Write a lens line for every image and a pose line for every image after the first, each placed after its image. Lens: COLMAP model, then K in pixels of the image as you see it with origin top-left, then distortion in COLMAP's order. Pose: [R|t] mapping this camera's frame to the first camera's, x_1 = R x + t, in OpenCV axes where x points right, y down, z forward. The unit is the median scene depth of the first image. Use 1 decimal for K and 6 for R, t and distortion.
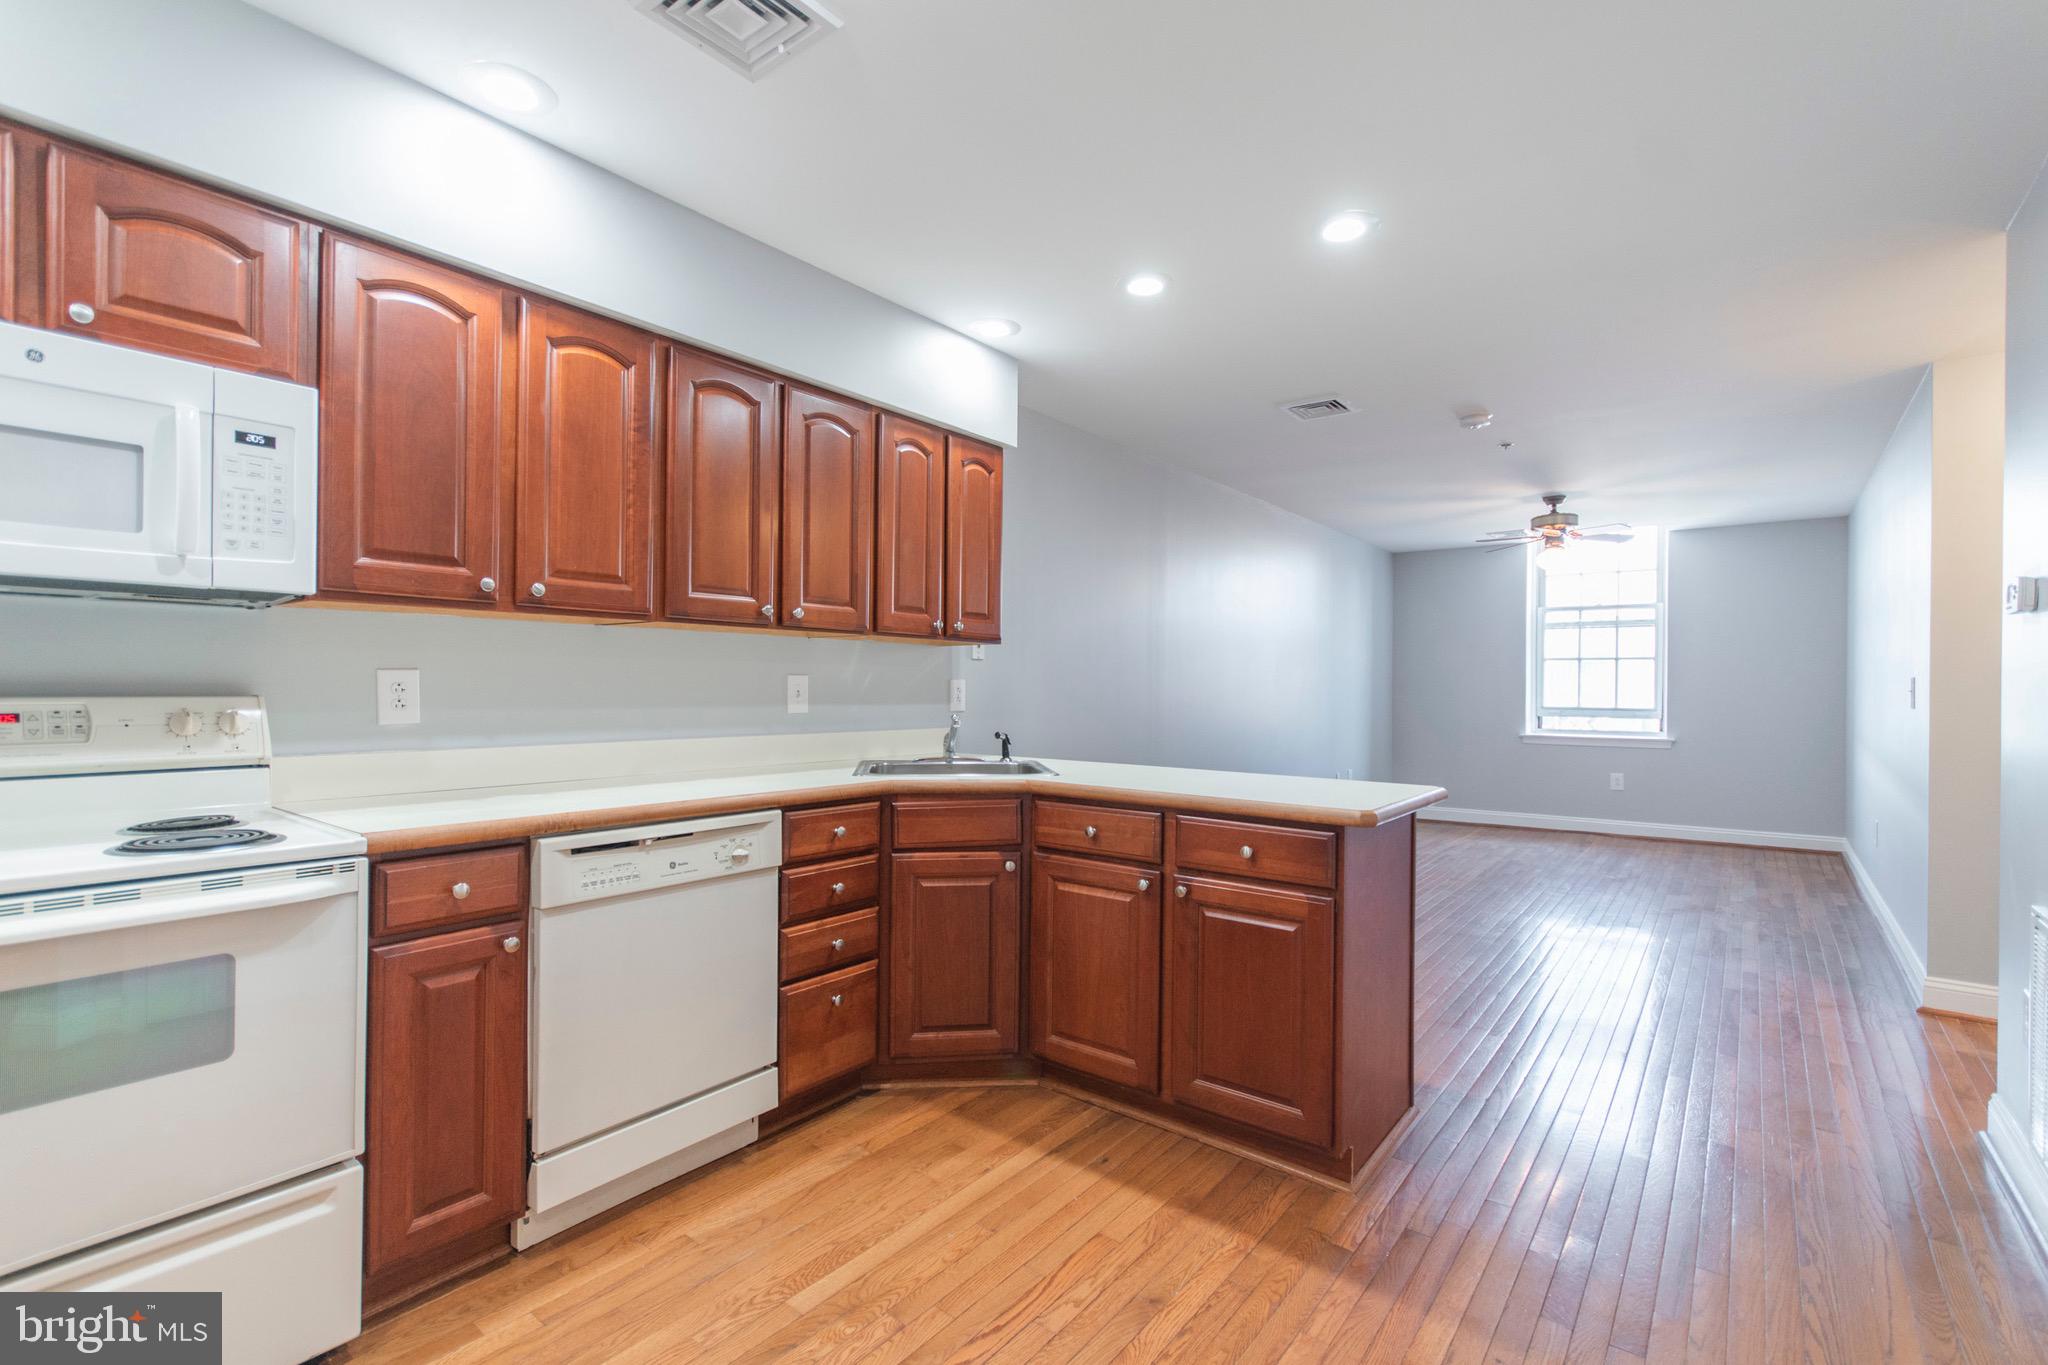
lens RADIAL K [[914.8, 0, 989.5], [0, 914.8, 688.8], [0, 0, 1]] dist [0.004926, 0.000327]
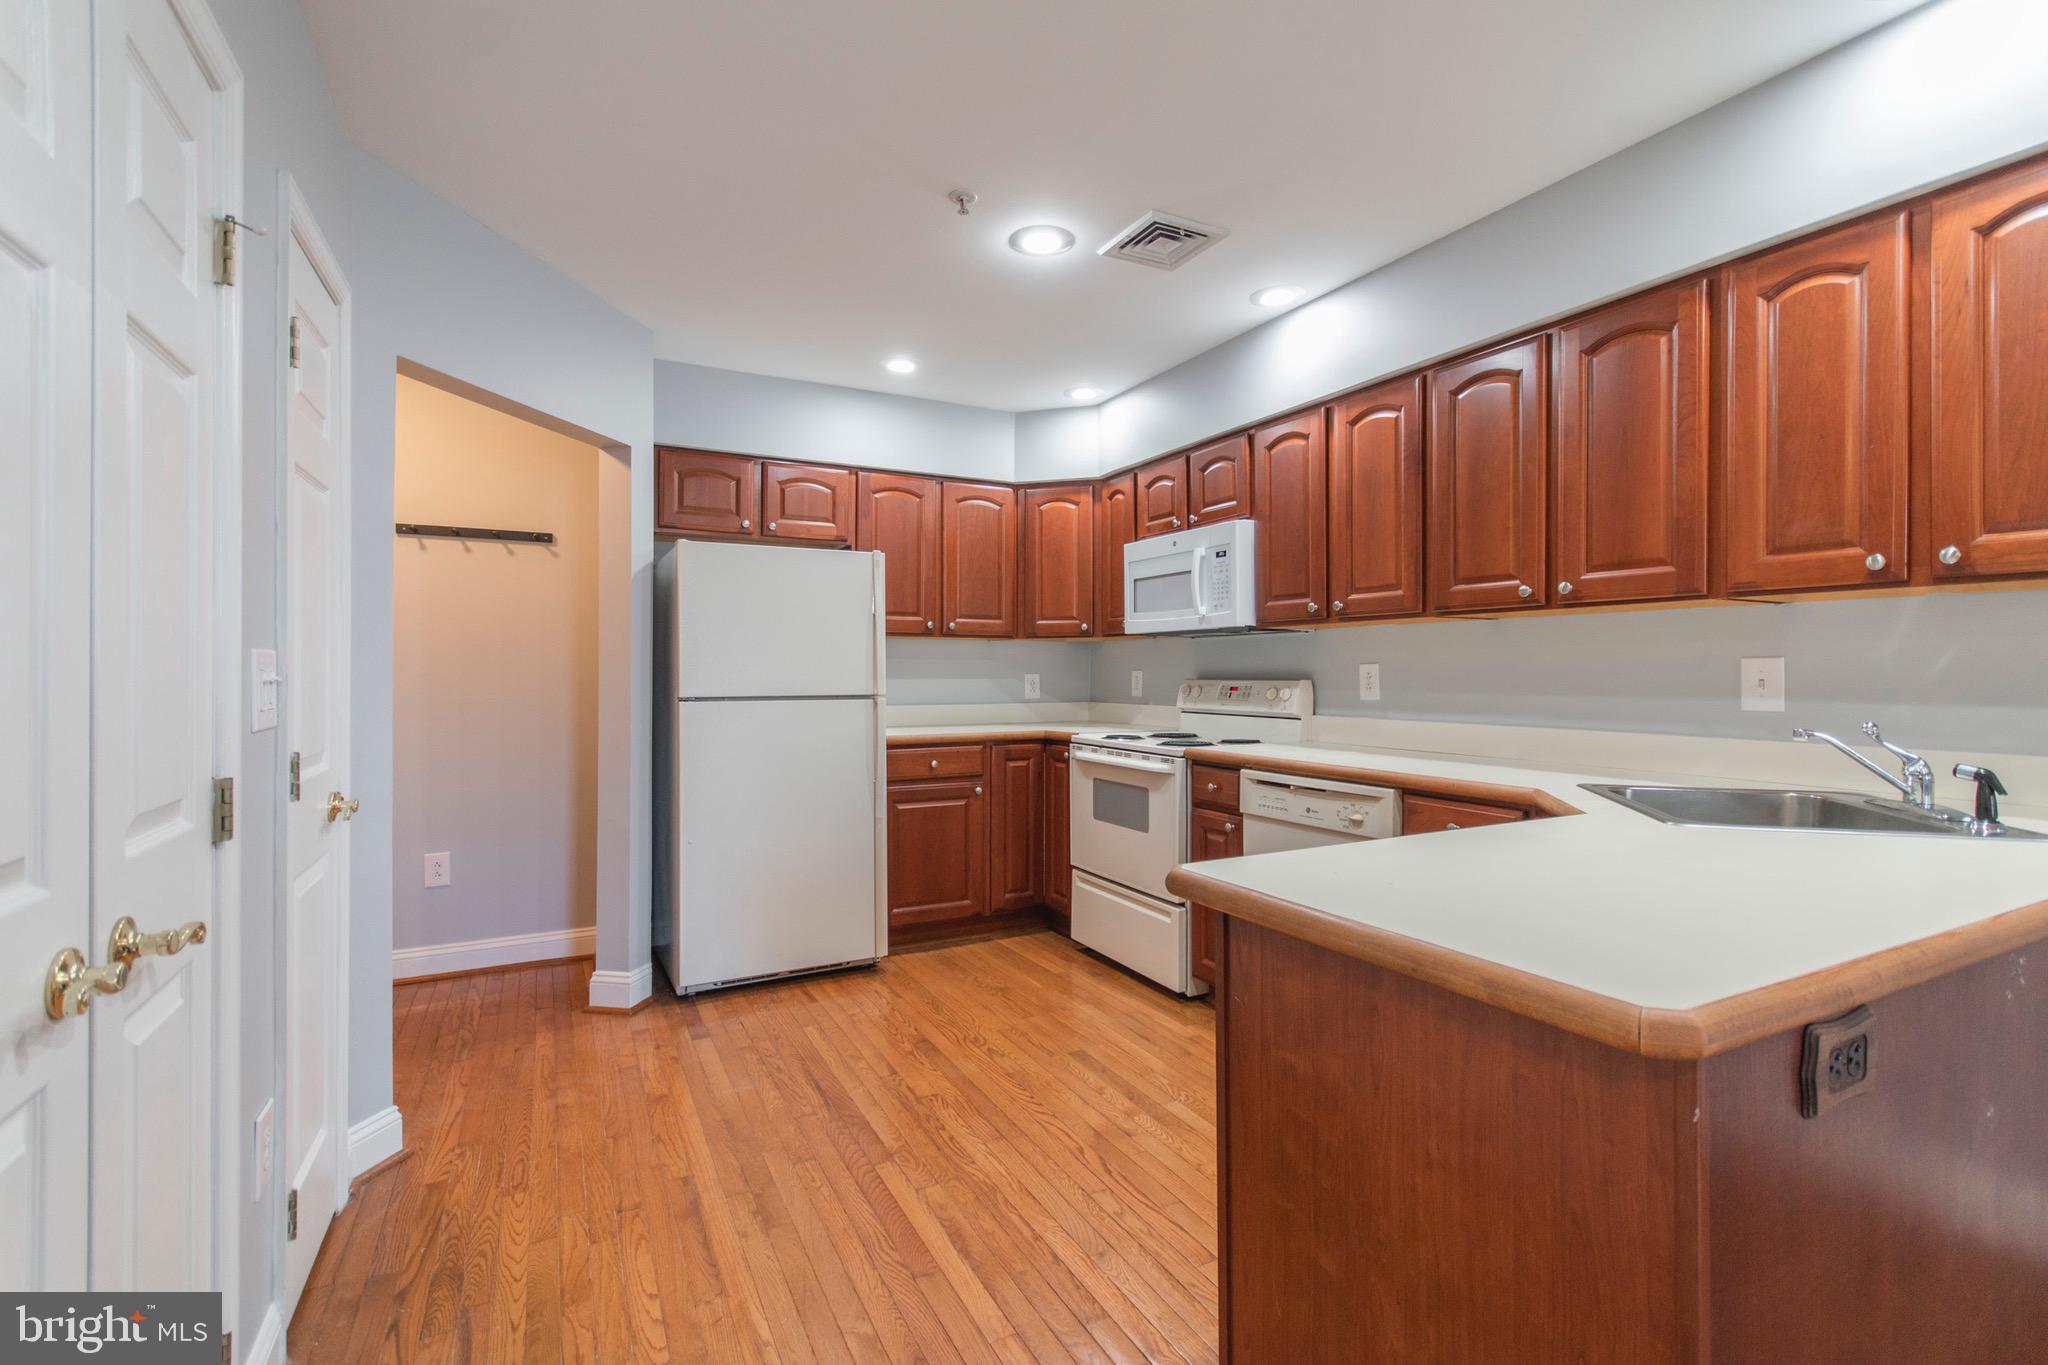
lens RADIAL K [[914.8, 0, 1026.1], [0, 914.8, 663.6], [0, 0, 1]] dist [0.004926, 0.000327]
pose [[-0.387356, -0.016096, -0.921790, 0.836768], [-0.005440, 0.999870, -0.015174, 0.004449], [0.921914, -0.000864, -0.387394, 0.932920]]
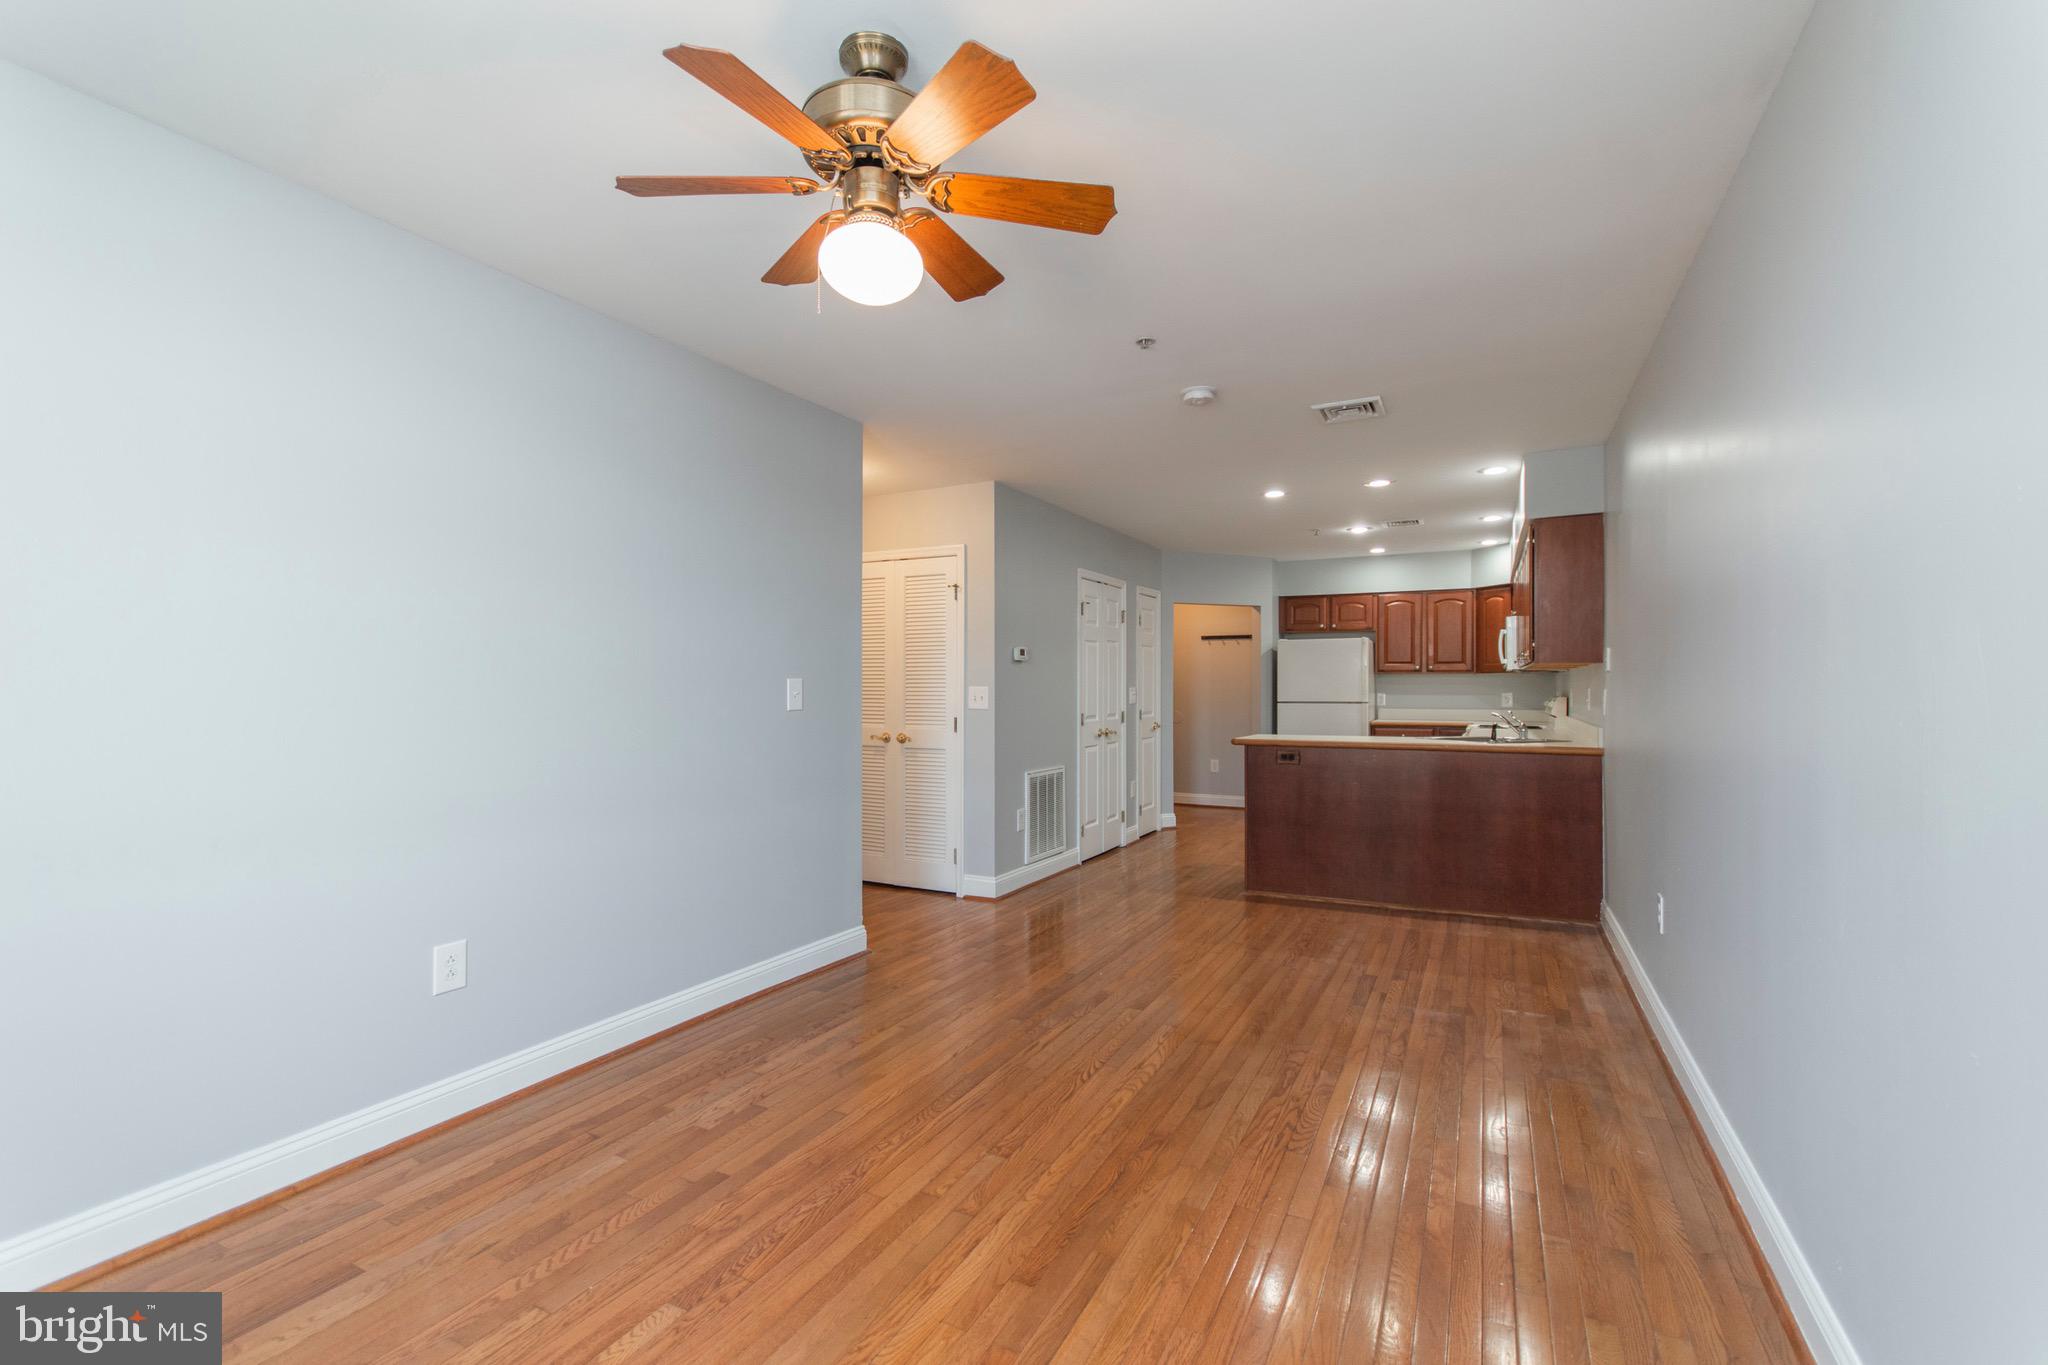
lens RADIAL K [[914.8, 0, 1007.7], [0, 914.8, 675.7], [0, 0, 1]] dist [0.004926, 0.000327]
pose [[-0.978839, -0.012001, -0.204280, 1.483093], [-0.009998, 0.999891, -0.010834, -0.010667], [0.204387, -0.008563, -0.978853, 3.043179]]
